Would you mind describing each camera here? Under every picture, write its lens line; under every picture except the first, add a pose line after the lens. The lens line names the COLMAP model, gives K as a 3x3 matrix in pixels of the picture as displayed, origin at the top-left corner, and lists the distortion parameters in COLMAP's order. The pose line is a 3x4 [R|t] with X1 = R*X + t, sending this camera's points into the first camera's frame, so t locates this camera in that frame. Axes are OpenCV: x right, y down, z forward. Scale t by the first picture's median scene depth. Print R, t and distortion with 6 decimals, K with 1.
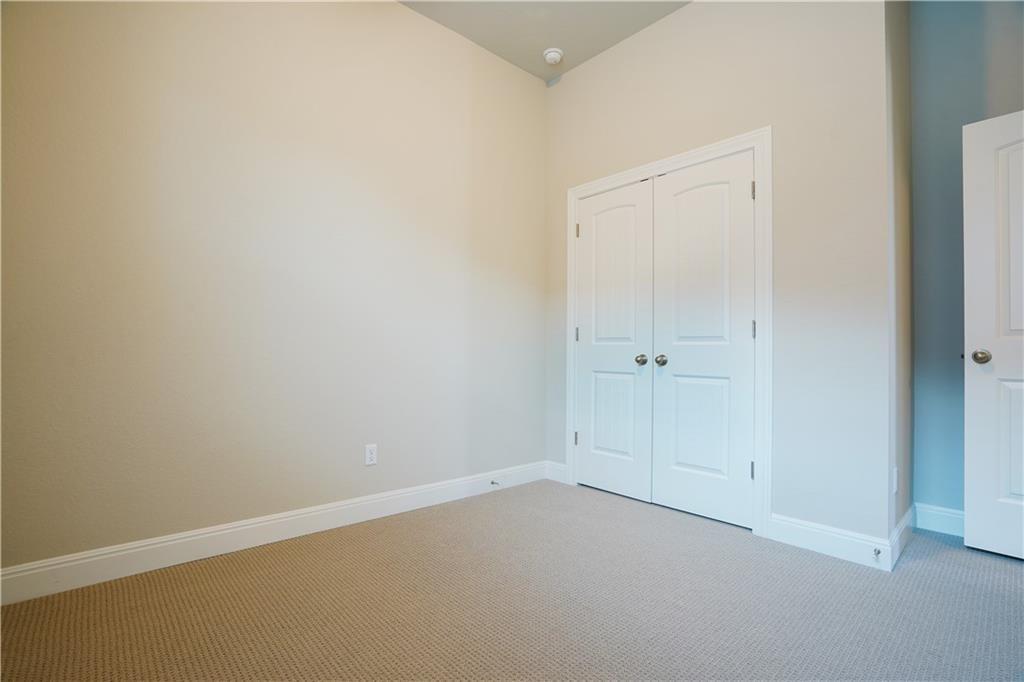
lens RADIAL K [[474.0, 0, 510.2], [0, 474.0, 342.2], [0, 0, 1]] dist [-0.060078, 0.023973]
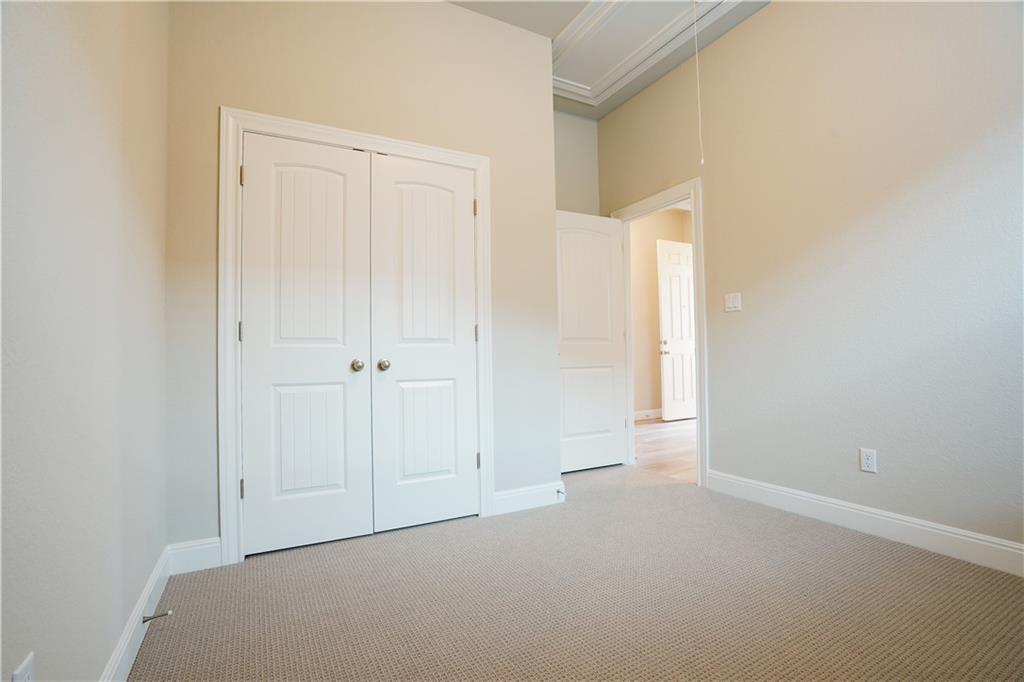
lens RADIAL K [[474.0, 0, 510.2], [0, 474.0, 342.2], [0, 0, 1]] dist [-0.060078, 0.023973]
pose [[0.237542, 0.012411, 0.971298, -0.483493], [0.000395, 0.999917, -0.012874, 0.007802], [-0.971377, 0.003442, 0.237517, 0.576800]]
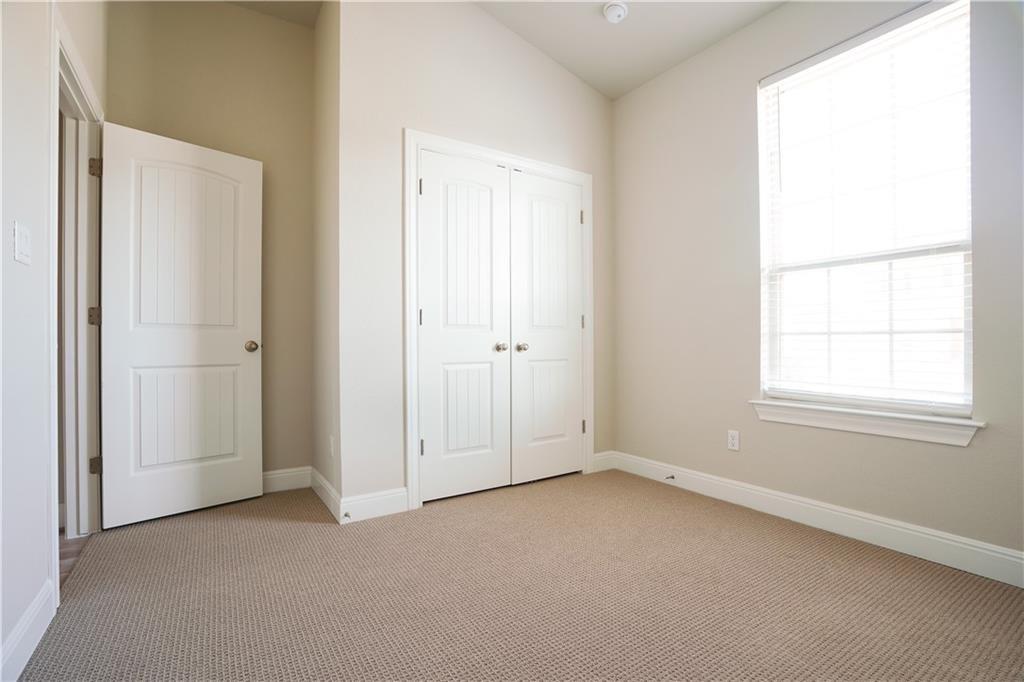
lens RADIAL K [[474.0, 0, 510.2], [0, 474.0, 342.2], [0, 0, 1]] dist [-0.060078, 0.023973]
pose [[0.157394, -0.012078, 0.987462, -0.750715], [-0.013314, 0.999808, 0.014351, 0.012371], [-0.987446, -0.015406, 0.157203, 0.873531]]
